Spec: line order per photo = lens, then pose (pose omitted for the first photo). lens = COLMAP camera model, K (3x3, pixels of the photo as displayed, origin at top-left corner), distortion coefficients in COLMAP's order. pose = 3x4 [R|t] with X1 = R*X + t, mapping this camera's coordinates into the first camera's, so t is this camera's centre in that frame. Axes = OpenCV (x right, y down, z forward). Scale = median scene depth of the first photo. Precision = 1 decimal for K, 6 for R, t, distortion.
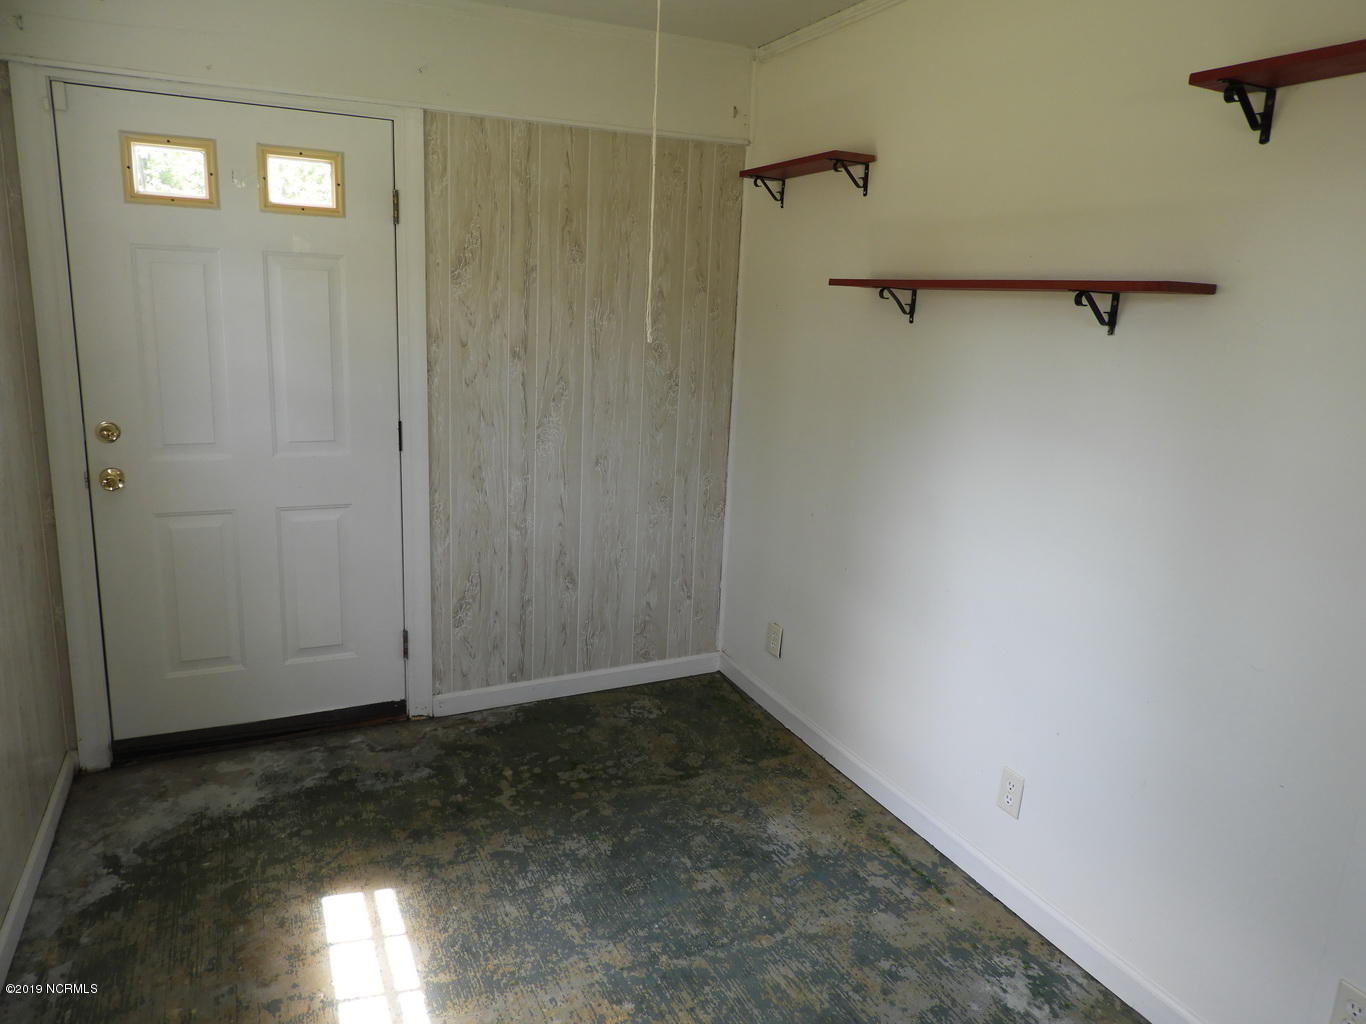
lens RADIAL K [[964.5, 0, 684.4], [0, 964.5, 513.6], [0, 0, 1]] dist [-0.003601, 0.008293]
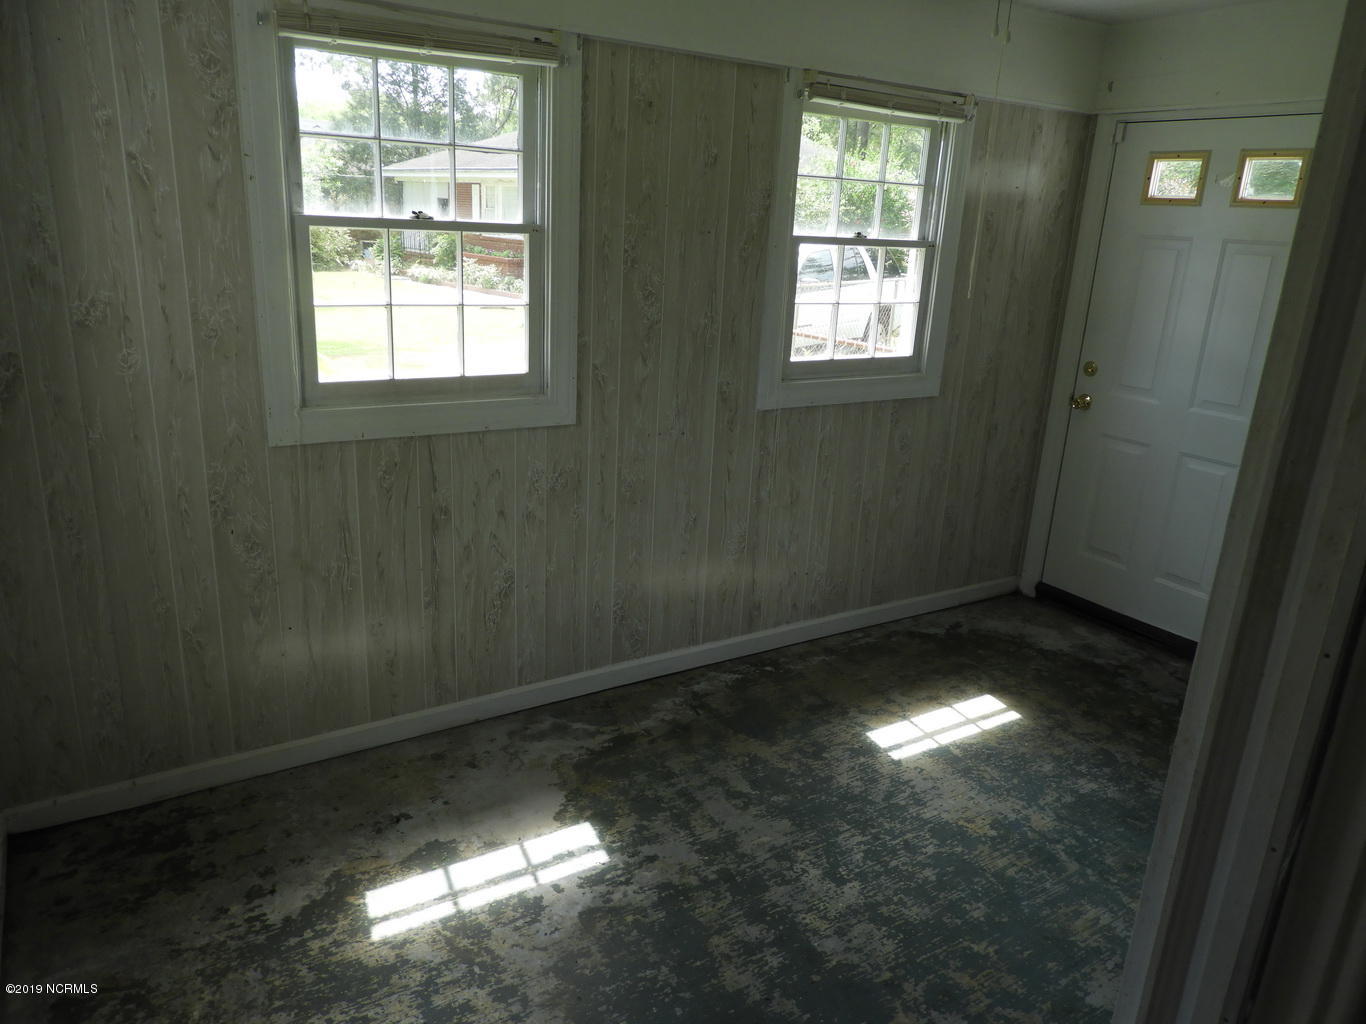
lens RADIAL K [[964.5, 0, 682.3], [0, 964.5, 512.6], [0, 0, 1]] dist [-0.003601, 0.008293]
pose [[0.132622, 0.261545, -0.956036, 0.757453], [-0.254332, 0.941241, 0.222216, -0.050029], [0.957980, 0.213680, 0.191349, 0.207578]]
